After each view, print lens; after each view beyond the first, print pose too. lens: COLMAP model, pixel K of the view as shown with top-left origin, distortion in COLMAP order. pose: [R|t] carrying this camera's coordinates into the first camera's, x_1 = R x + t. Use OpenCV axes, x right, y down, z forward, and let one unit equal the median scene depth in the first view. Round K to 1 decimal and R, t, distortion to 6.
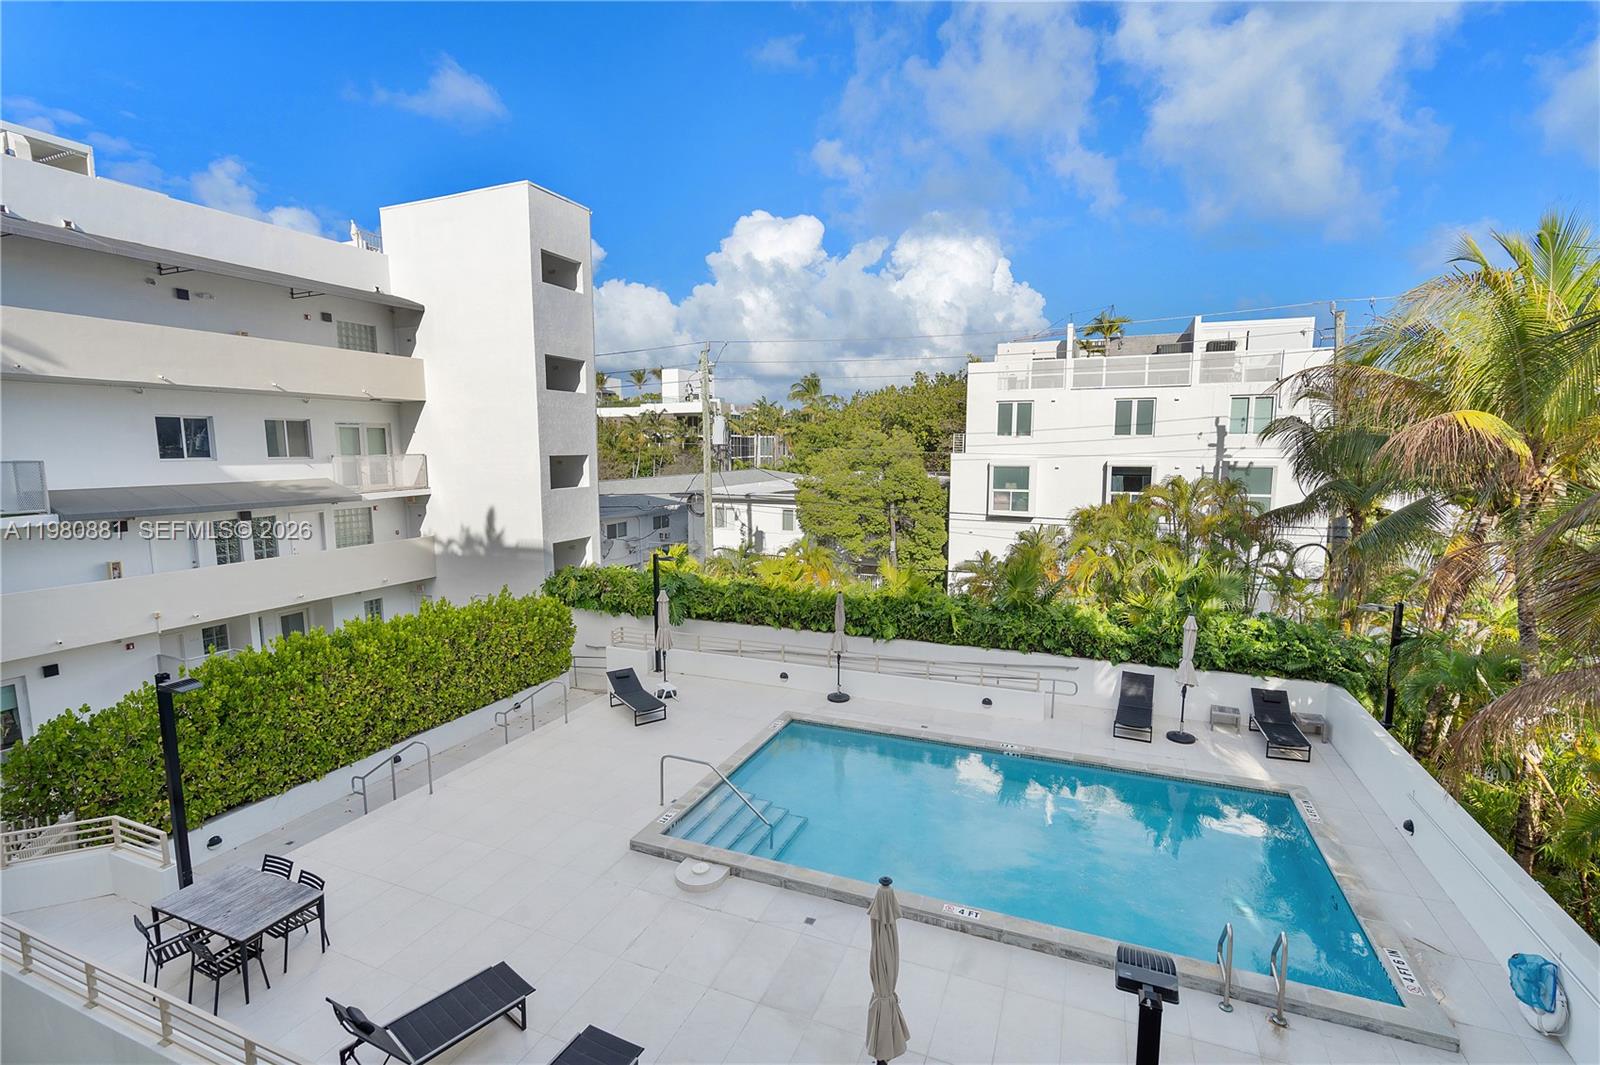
lens RADIAL K [[736.1, 0, 803.4], [0, 736.1, 536.6], [0, 0, 1]] dist [0.001866, 0.000155]
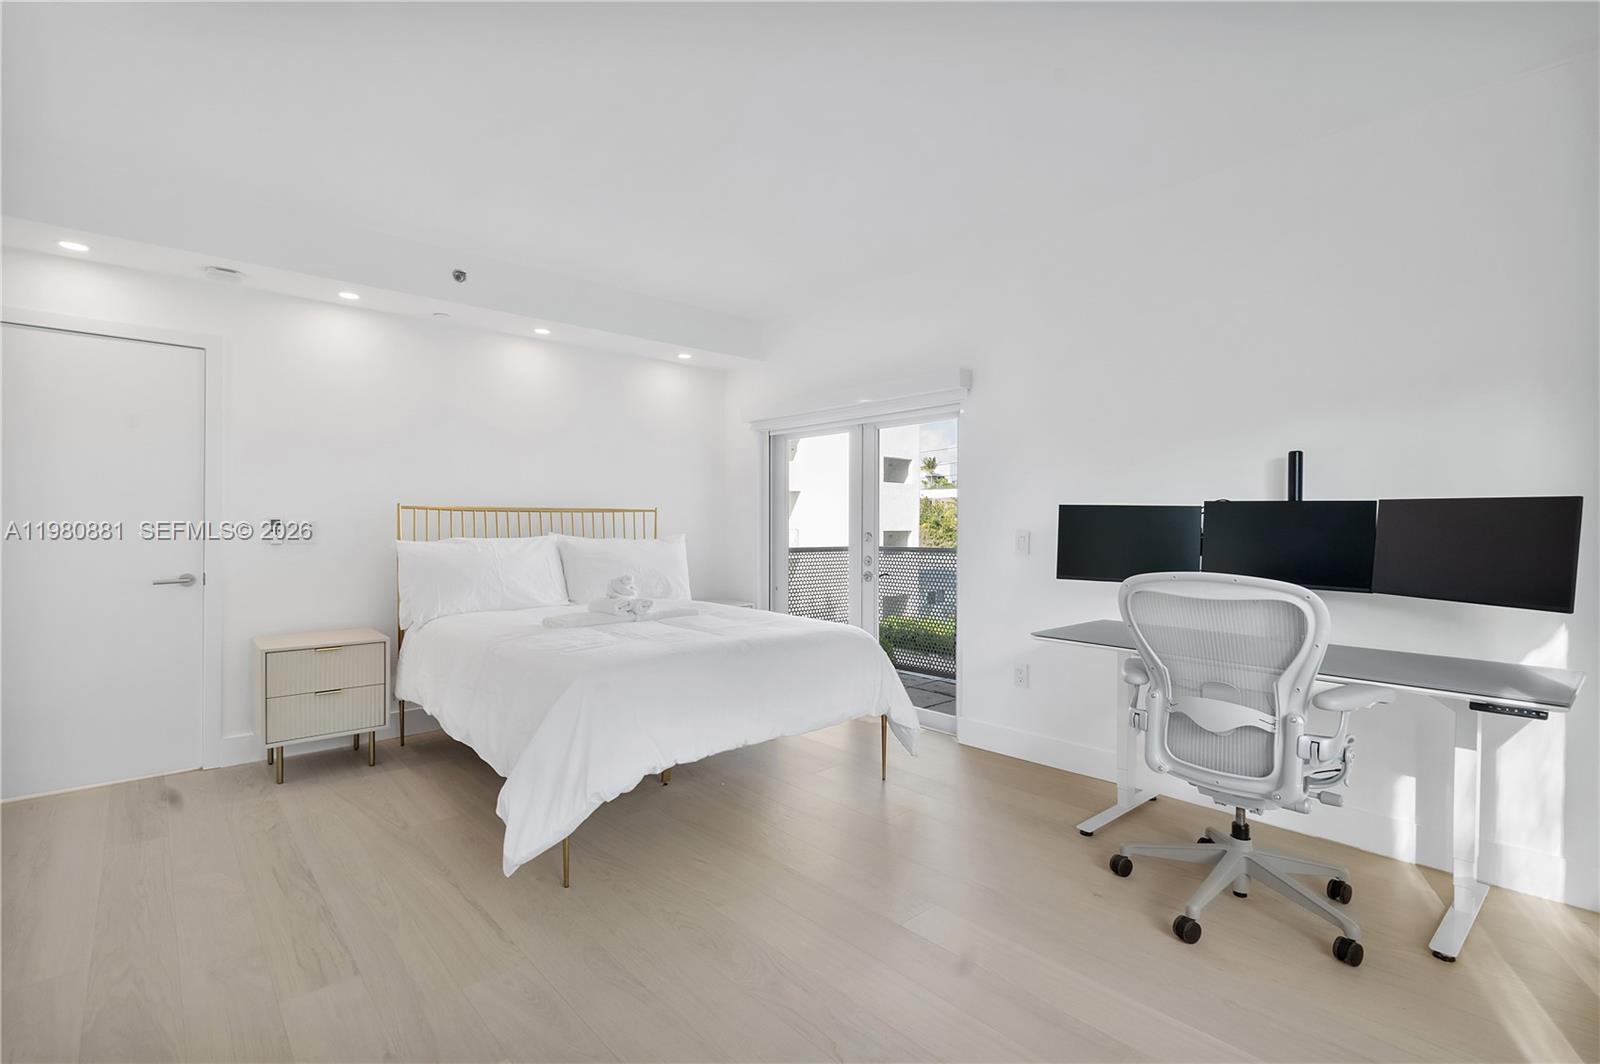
lens RADIAL K [[736.1, 0, 800.3], [0, 736.1, 534.5], [0, 0, 1]] dist [0.001866, 0.000155]
pose [[0.903943, 0.012928, -0.427457, 0.061983], [-0.060342, 0.993399, -0.097561, 0.027408], [0.423373, 0.113984, 0.898756, -0.181015]]
